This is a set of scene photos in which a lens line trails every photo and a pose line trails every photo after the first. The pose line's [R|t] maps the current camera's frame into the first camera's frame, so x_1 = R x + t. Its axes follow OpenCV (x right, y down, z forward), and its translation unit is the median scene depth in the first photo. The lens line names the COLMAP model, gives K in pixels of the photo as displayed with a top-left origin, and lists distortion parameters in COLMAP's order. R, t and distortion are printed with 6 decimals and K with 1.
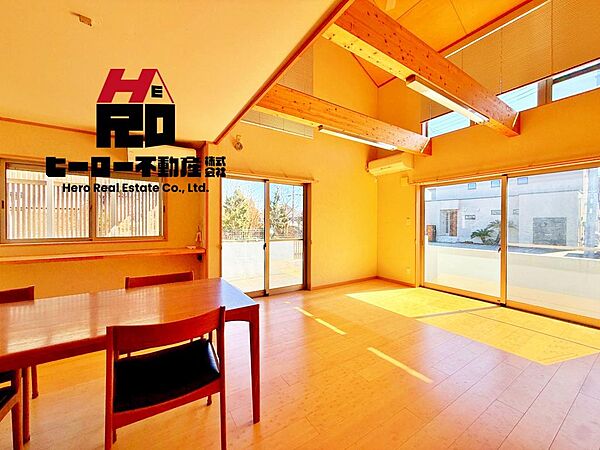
lens RADIAL K [[239.4, 0, 299.1], [0, 239.4, 223.5], [0, 0, 1]] dist [-0.001369, -0.000238]
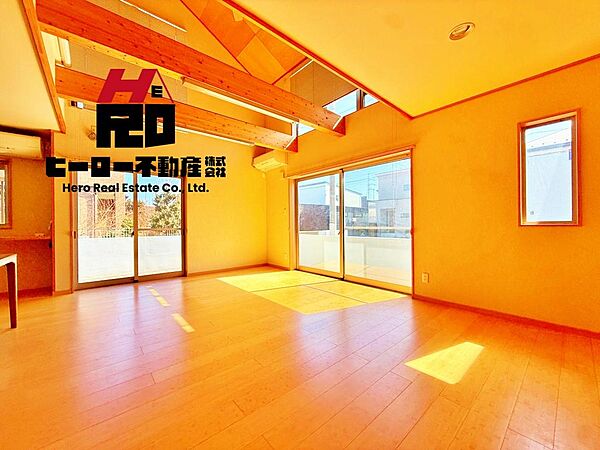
lens RADIAL K [[239.4, 0, 299.6], [0, 239.4, 225.0], [0, 0, 1]] dist [-0.001369, -0.000238]
pose [[0.990786, -0.011919, 0.134909, 0.401905], [0.012166, 0.999925, -0.001008, 0.058931], [-0.134887, 0.002640, 0.990857, -0.119530]]
